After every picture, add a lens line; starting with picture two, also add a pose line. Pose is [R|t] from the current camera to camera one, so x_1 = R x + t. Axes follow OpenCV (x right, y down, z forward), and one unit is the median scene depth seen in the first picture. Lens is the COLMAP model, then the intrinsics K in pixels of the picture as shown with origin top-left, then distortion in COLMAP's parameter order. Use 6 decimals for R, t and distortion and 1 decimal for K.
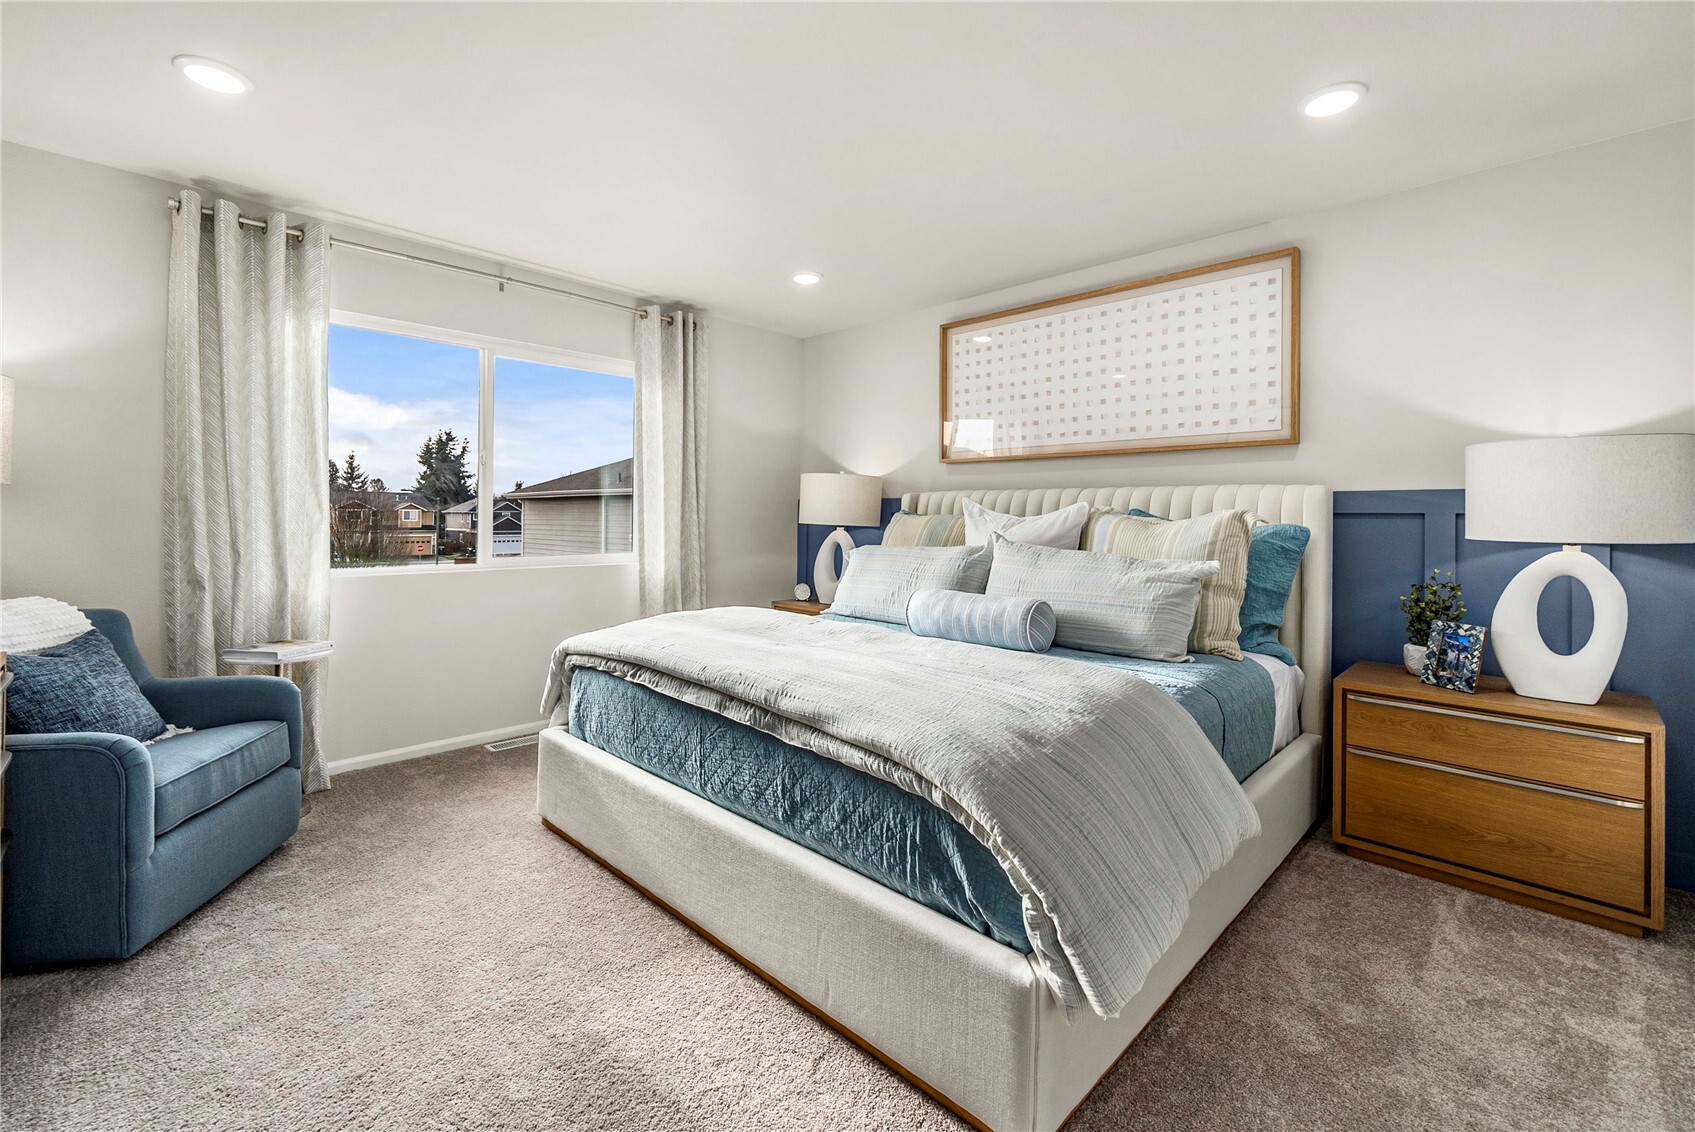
lens RADIAL K [[721.5, 0, 847.2], [0, 721.5, 518.3], [0, 0, 1]] dist [0.000883, -0.000059]
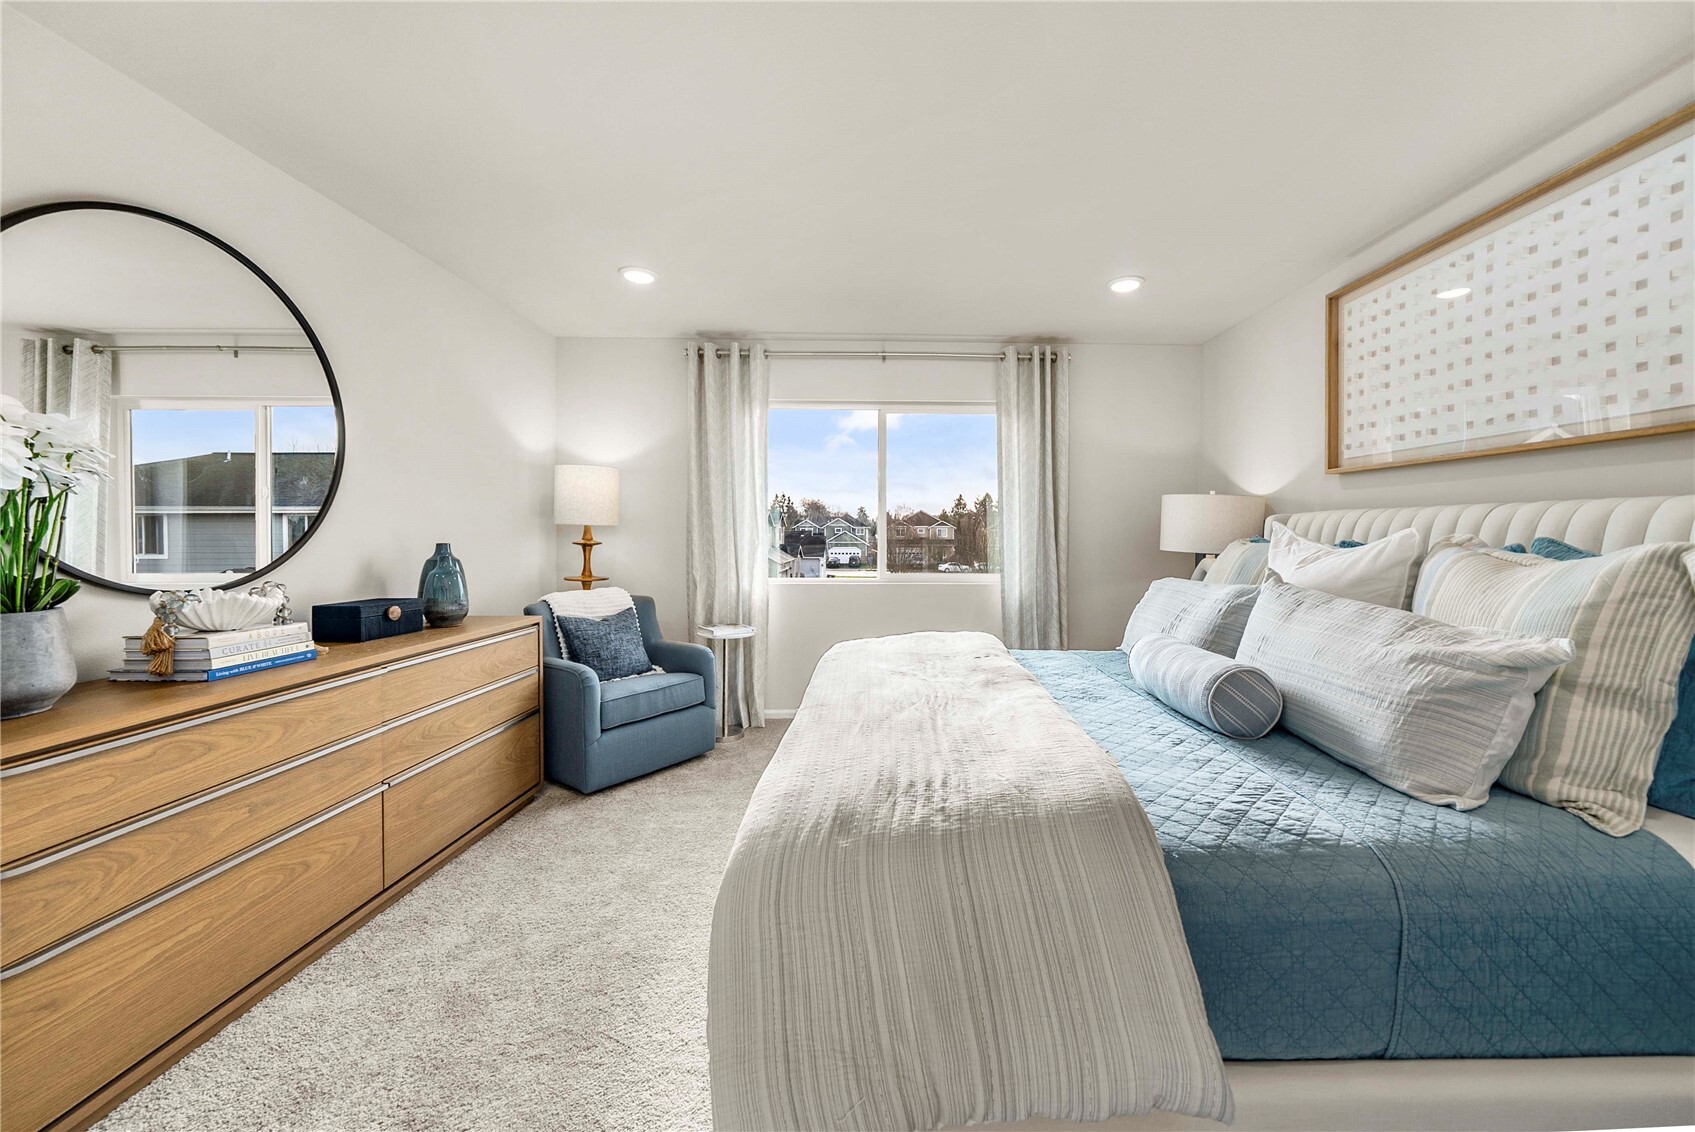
lens RADIAL K [[642.0, 0, 850.6], [0, 642.0, 545.8], [0, 0, 1]] dist [0.000138, 0.000104]
pose [[0.712336, 0.009573, -0.701774, 0.333037], [0.000484, 0.999900, 0.014132, -0.013224], [0.701839, -0.010406, 0.712260, 0.200468]]
